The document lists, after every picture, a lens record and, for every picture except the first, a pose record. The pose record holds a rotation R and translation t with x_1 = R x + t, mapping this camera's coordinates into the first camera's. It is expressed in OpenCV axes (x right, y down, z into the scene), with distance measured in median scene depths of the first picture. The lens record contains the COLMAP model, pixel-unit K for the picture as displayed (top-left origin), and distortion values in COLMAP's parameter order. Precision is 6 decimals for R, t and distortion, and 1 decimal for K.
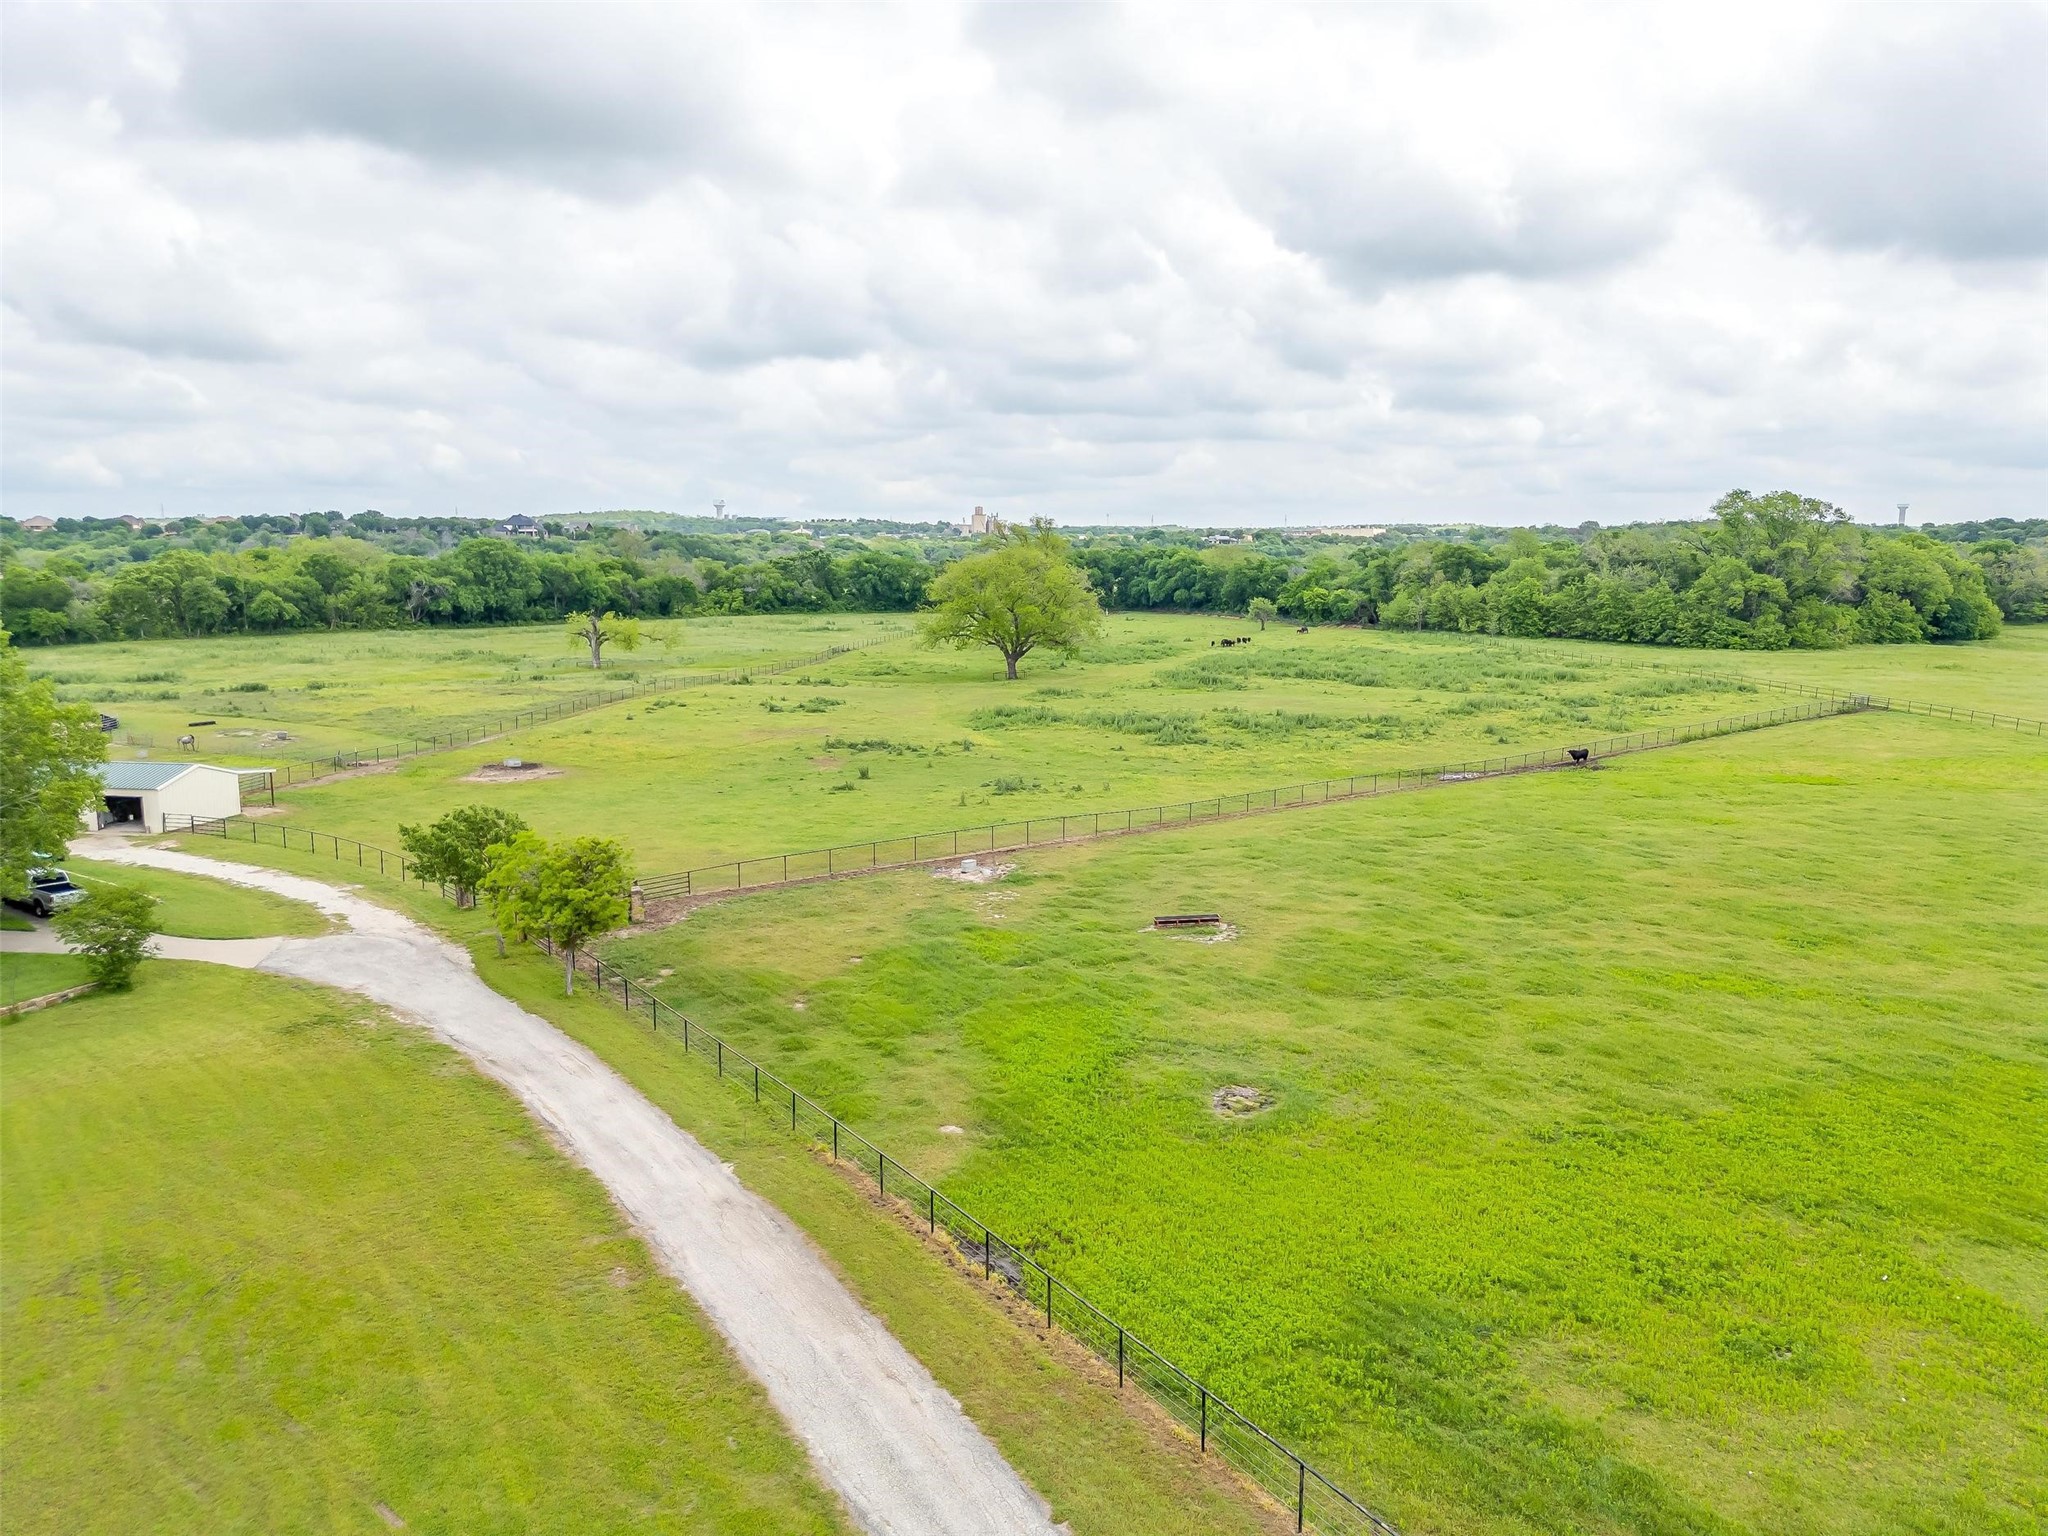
lens RADIAL K [[1333.5, 0, 1022.5], [0, 1333.5, 766.8], [0, 0, 1]] dist [-0.027415, 0.001275]
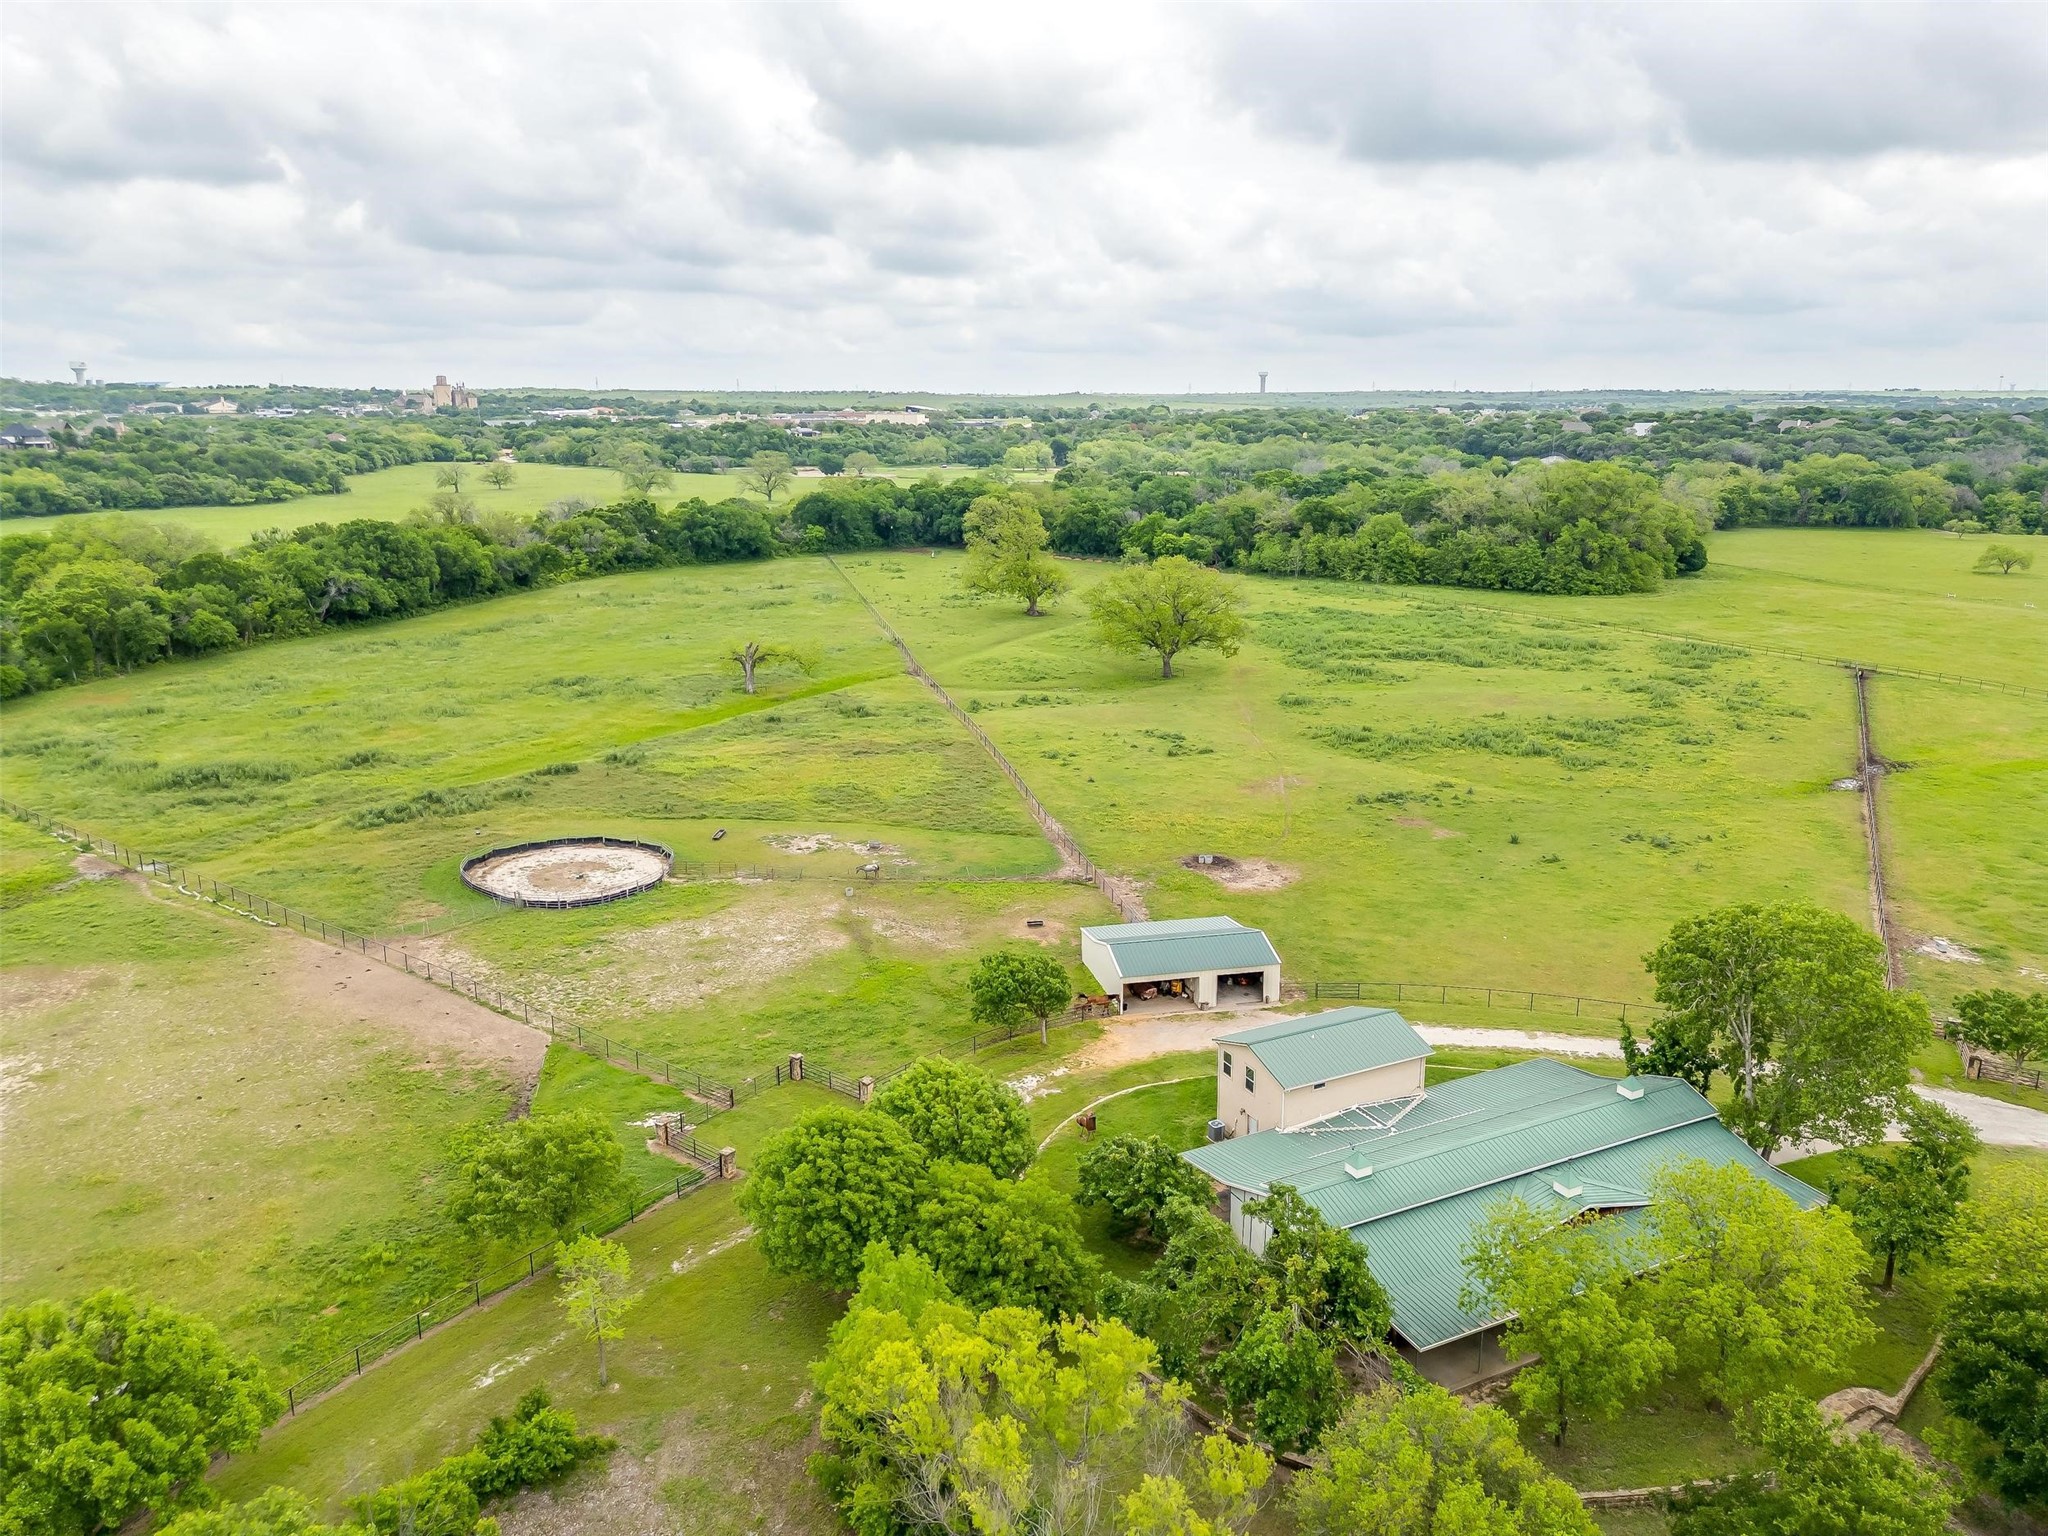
lens RADIAL K [[1408.1, 0, 1029.3], [0, 1408.1, 772.7], [0, 0, 1]] dist [0.003696, -0.010586]
pose [[0.905302, -0.101593, 0.412440, -0.397030], [0.061002, 0.992007, 0.110454, -0.082919], [-0.420364, -0.074835, 0.904264, 0.022155]]
